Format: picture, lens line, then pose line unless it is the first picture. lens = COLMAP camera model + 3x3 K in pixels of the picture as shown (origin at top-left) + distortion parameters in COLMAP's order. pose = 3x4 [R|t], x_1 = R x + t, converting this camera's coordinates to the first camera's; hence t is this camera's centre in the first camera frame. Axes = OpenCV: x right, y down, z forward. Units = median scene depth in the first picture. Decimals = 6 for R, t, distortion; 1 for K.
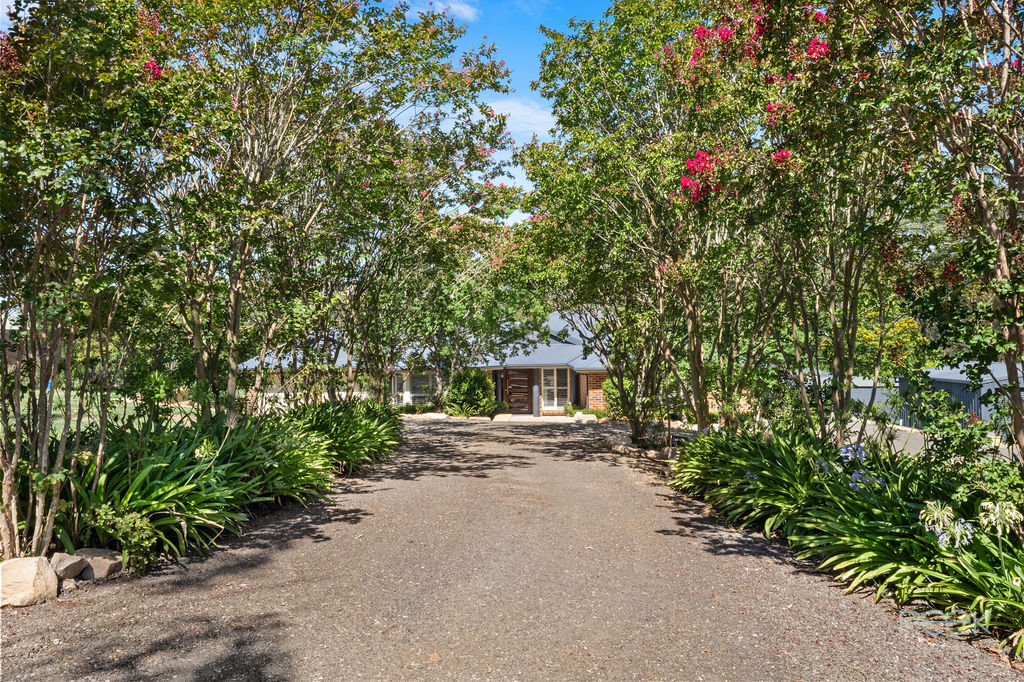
lens RADIAL K [[802.8, 0, 510.7], [0, 802.8, 342.5], [0, 0, 1]] dist [0.001139, 0.000011]
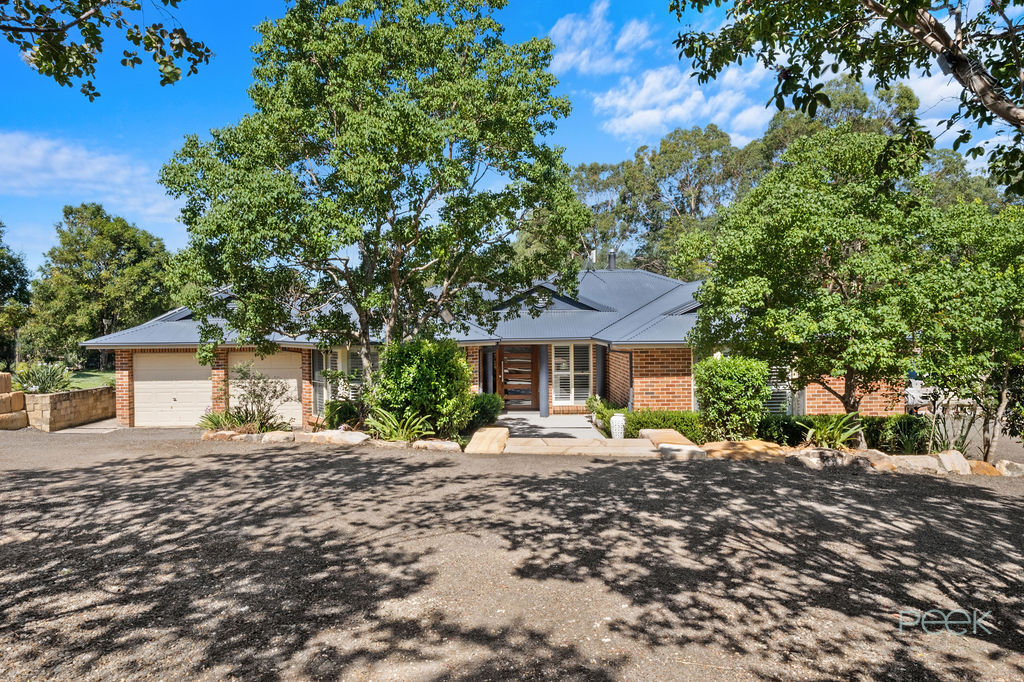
lens RADIAL K [[689.3, 0, 510.3], [0, 689.3, 339.0], [0, 0, 1]] dist [0.008222, 0.004294]
pose [[0.999980, 0.005313, 0.003333, 0.001164], [-0.005354, 0.999910, 0.012265, 0.021895], [-0.003268, -0.012283, 0.999919, 0.447737]]
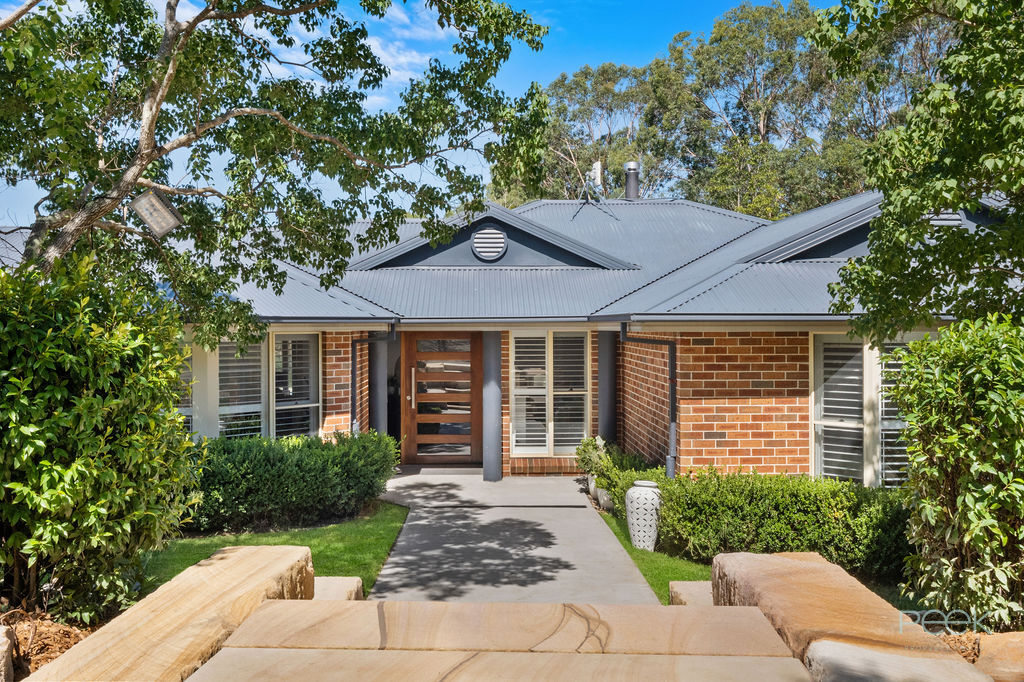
lens RADIAL K [[998.2, 0, 514.4], [0, 998.2, 344.5], [0, 0, 1]] dist [0.018303, 0.000000]
pose [[0.999361, 0.012965, 0.033299, 0.028724], [-0.013216, 0.999886, 0.007303, 0.036291], [-0.033201, -0.007738, 0.999419, 0.628762]]
